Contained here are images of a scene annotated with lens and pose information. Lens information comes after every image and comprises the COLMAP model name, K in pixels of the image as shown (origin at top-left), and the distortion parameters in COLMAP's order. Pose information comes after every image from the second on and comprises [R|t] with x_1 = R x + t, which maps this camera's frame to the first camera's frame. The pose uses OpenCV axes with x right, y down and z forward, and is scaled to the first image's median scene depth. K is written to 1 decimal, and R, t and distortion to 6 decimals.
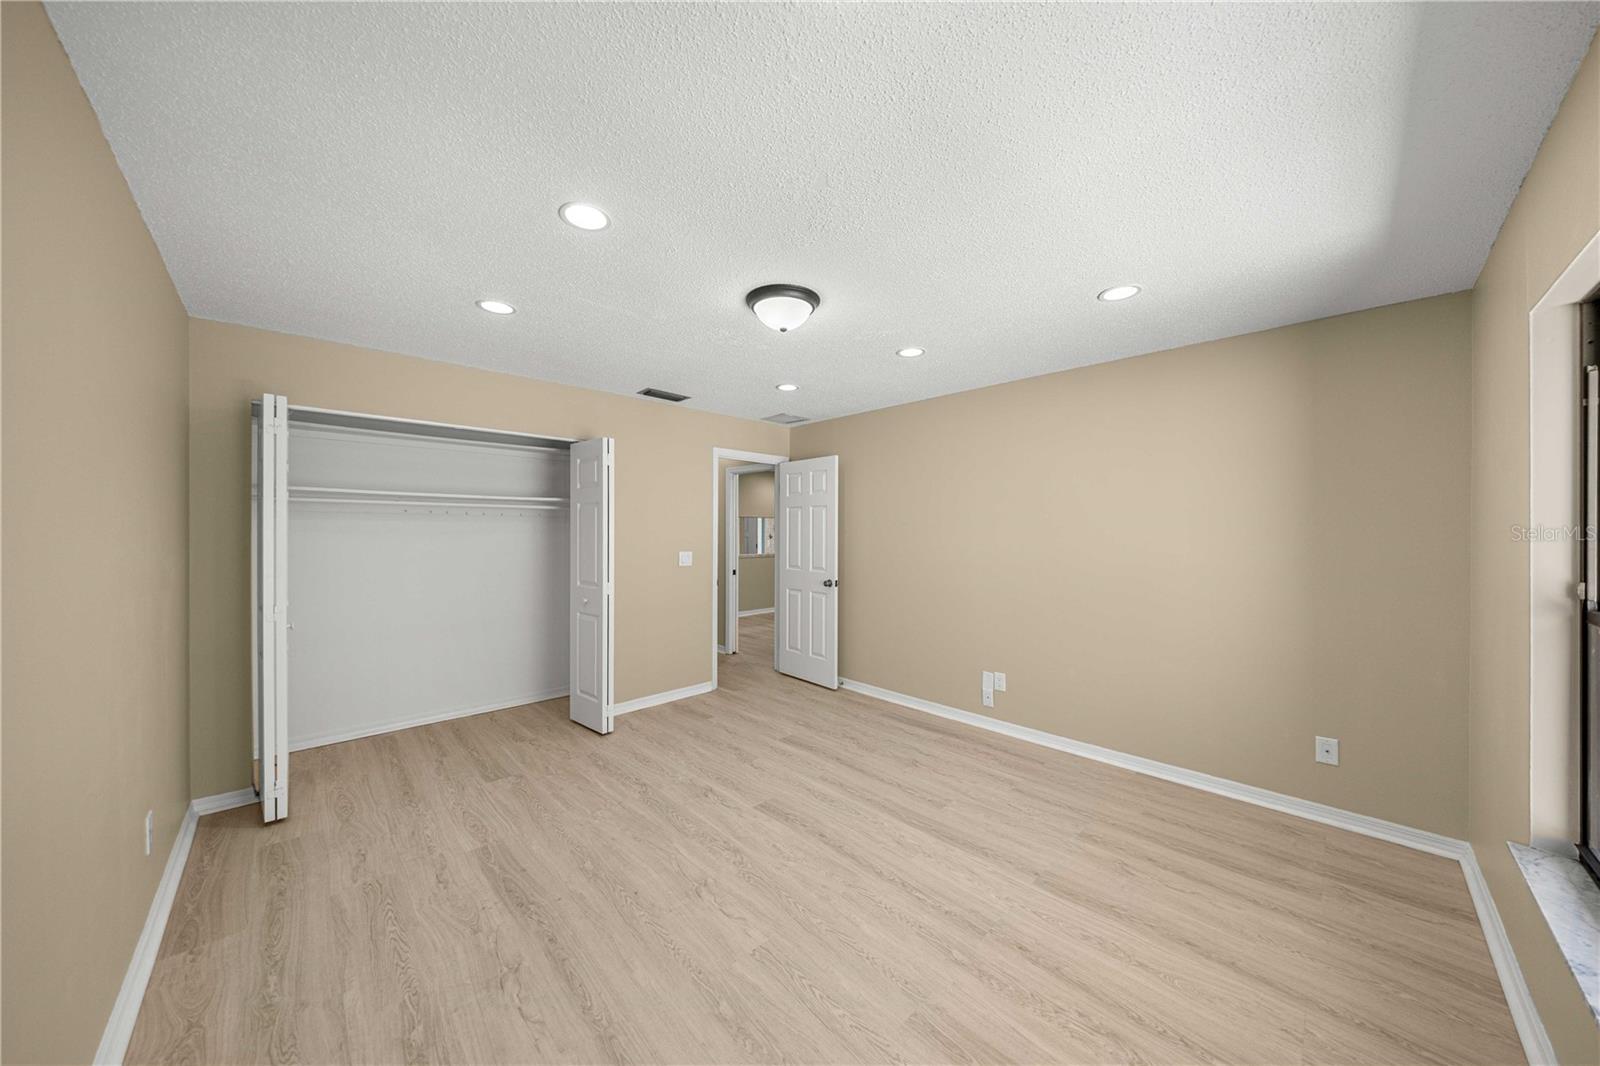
lens RADIAL K [[518.5, 0, 802.4], [0, 518.5, 541.0], [0, 0, 1]] dist [0.000526, 0.000012]
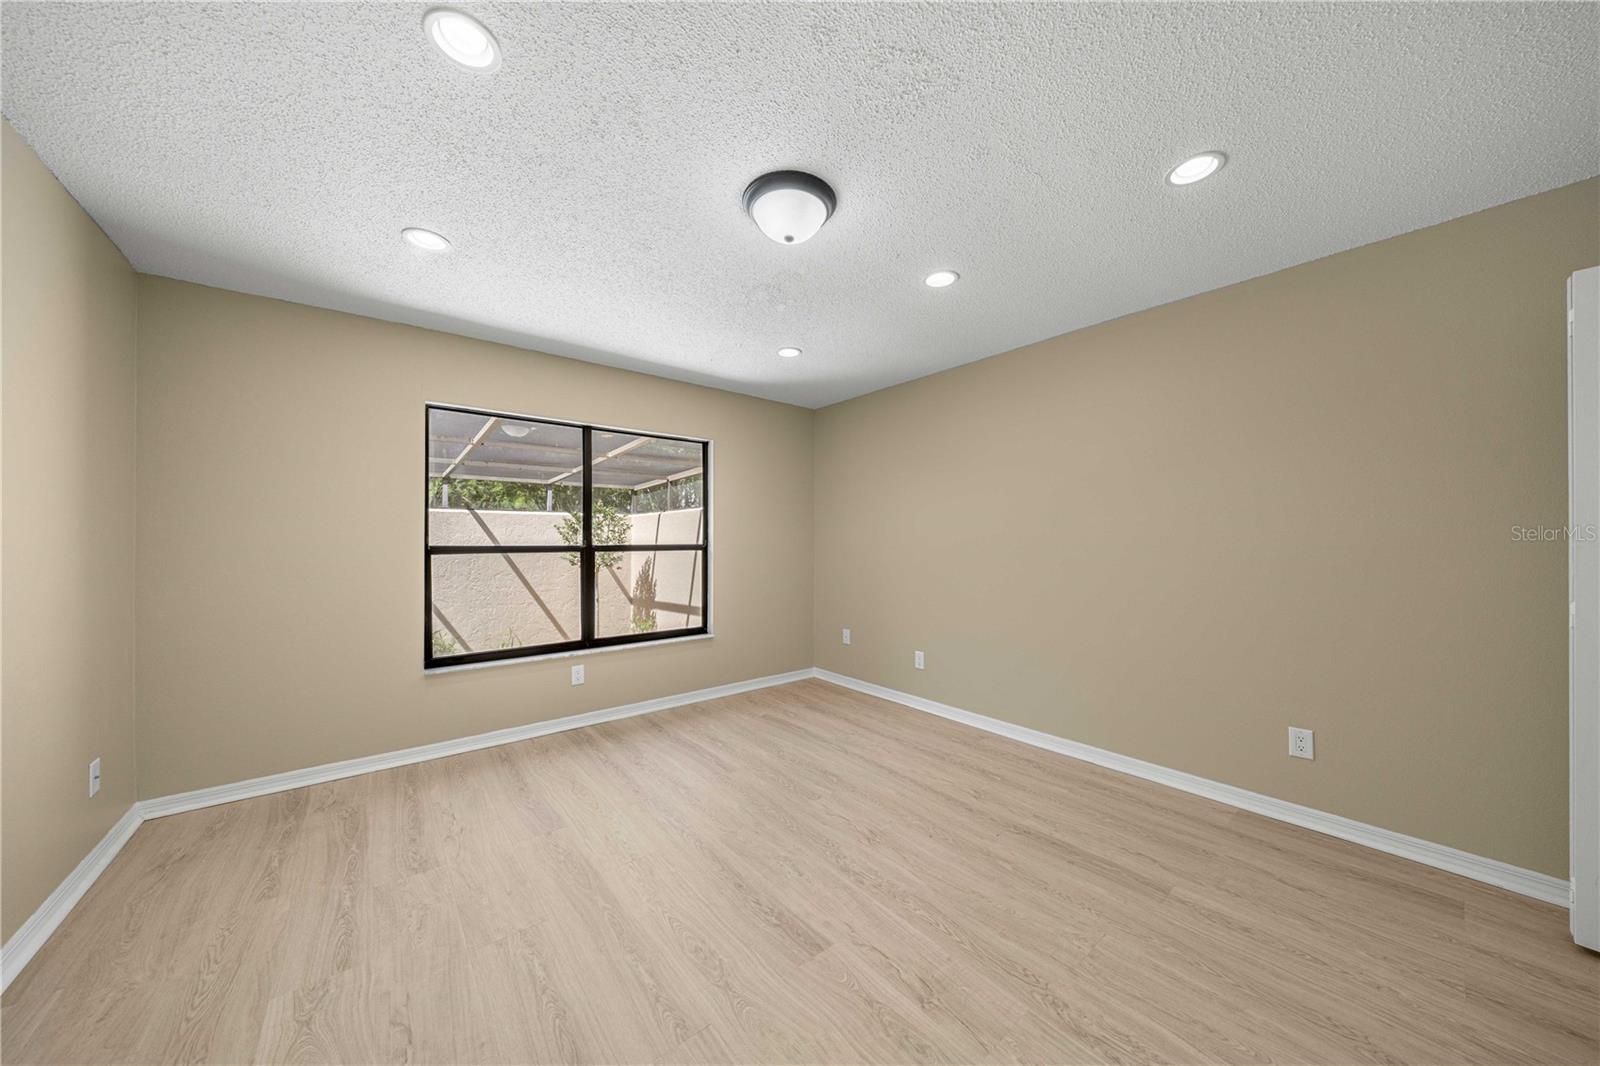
lens RADIAL K [[518.5, 0, 808.0], [0, 518.5, 526.4], [0, 0, 1]] dist [0.000526, 0.000012]
pose [[-0.997256, 0.001314, 0.074020, -0.129022], [0.000439, 0.999930, -0.011831, 0.039915], [-0.074030, -0.011766, -0.997187, 1.846912]]
